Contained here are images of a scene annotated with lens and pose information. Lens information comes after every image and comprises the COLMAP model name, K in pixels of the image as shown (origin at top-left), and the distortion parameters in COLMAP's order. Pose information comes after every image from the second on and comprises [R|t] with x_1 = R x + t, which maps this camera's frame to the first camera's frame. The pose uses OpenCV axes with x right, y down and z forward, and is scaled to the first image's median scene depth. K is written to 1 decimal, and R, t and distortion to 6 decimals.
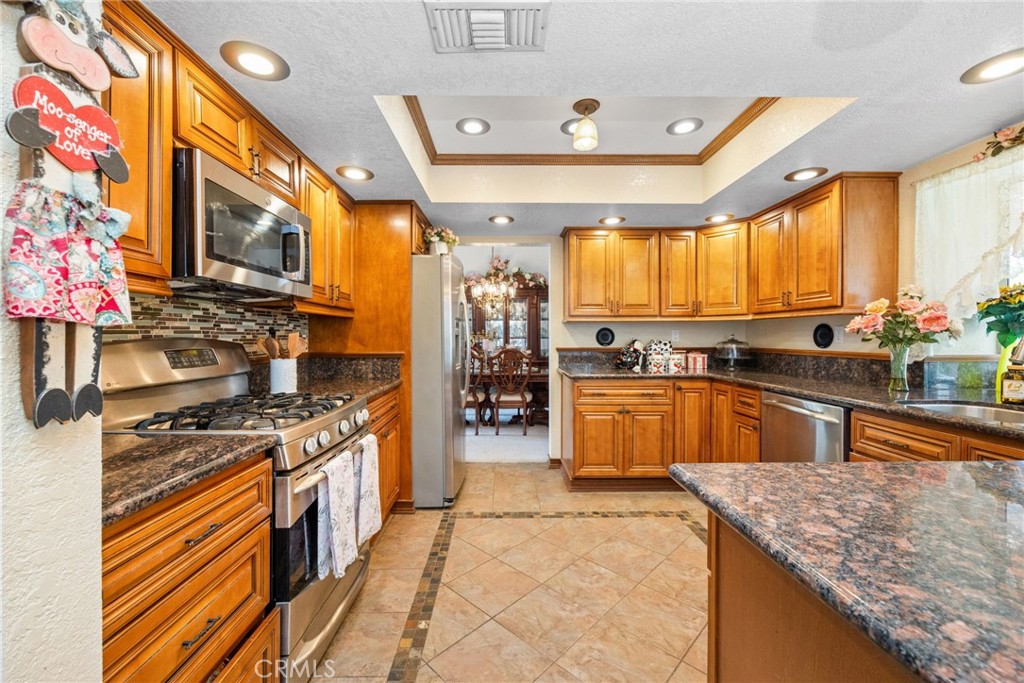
lens RADIAL K [[442.2, 0, 511.2], [0, 442.2, 338.3], [0, 0, 1]] dist [-0.014791, 0.001317]
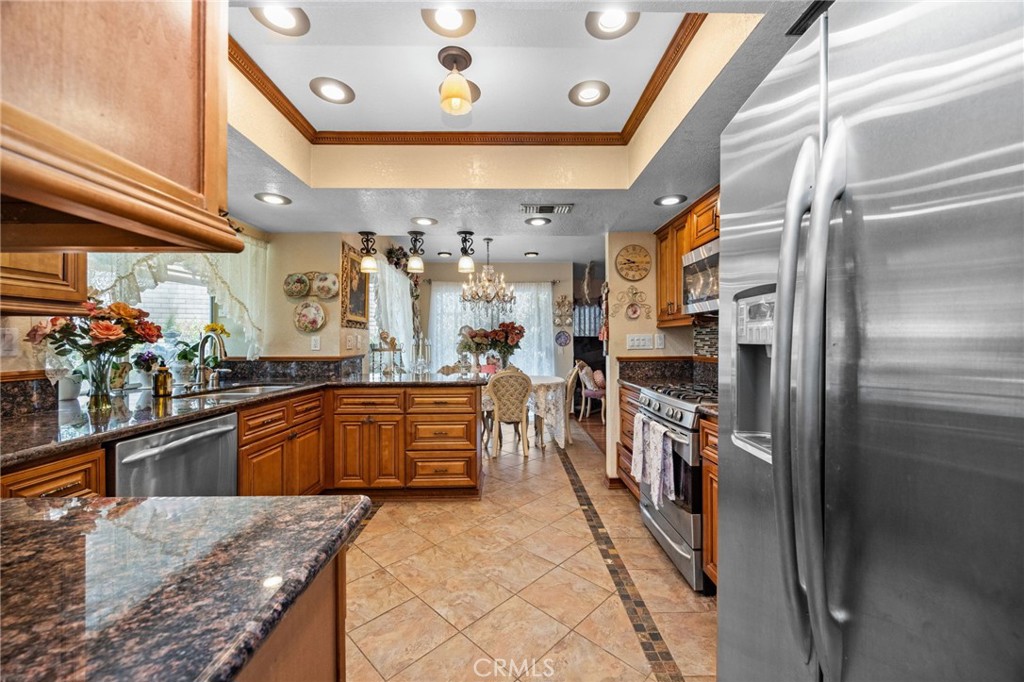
lens RADIAL K [[391.7, 0, 518.2], [0, 391.7, 340.2], [0, 0, 1]] dist [0.000159, 0.000235]
pose [[-0.999988, 0.000784, -0.004792, 0.070400], [0.000766, 0.999993, 0.003690, -0.018866], [0.004794, 0.003687, -0.999982, 1.946316]]
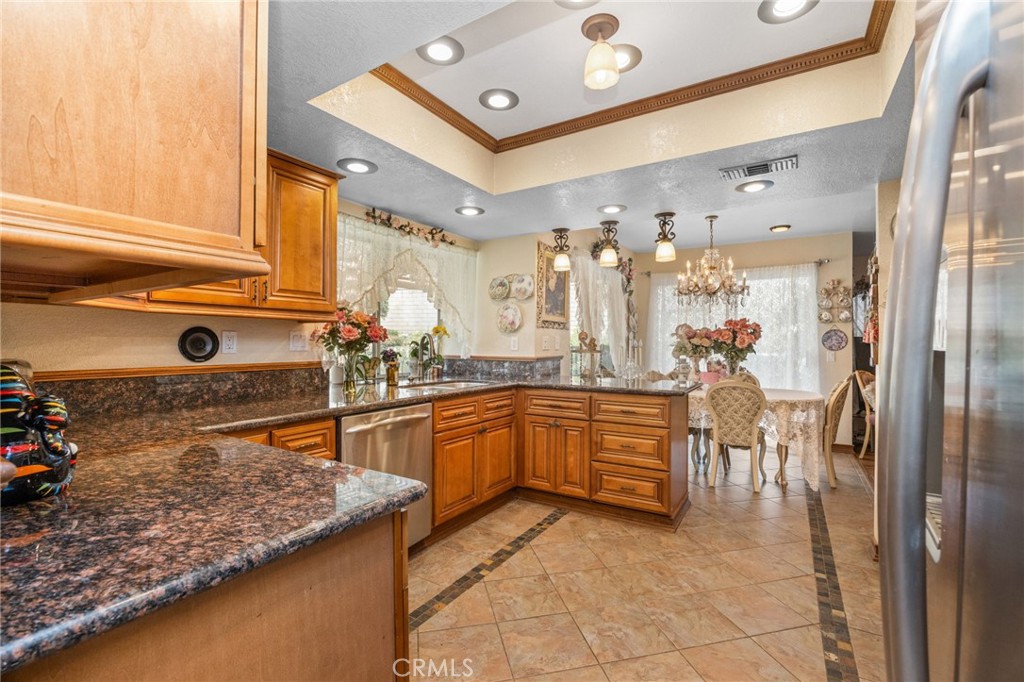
lens RADIAL K [[442.2, 0, 516.0], [0, 442.2, 344.1], [0, 0, 1]] dist [-0.014791, 0.001317]
pose [[-0.844274, -0.006996, 0.535867, -0.111722], [-0.001862, 0.999947, 0.010122, -0.017999], [-0.535909, 0.007548, -0.844242, 1.908375]]
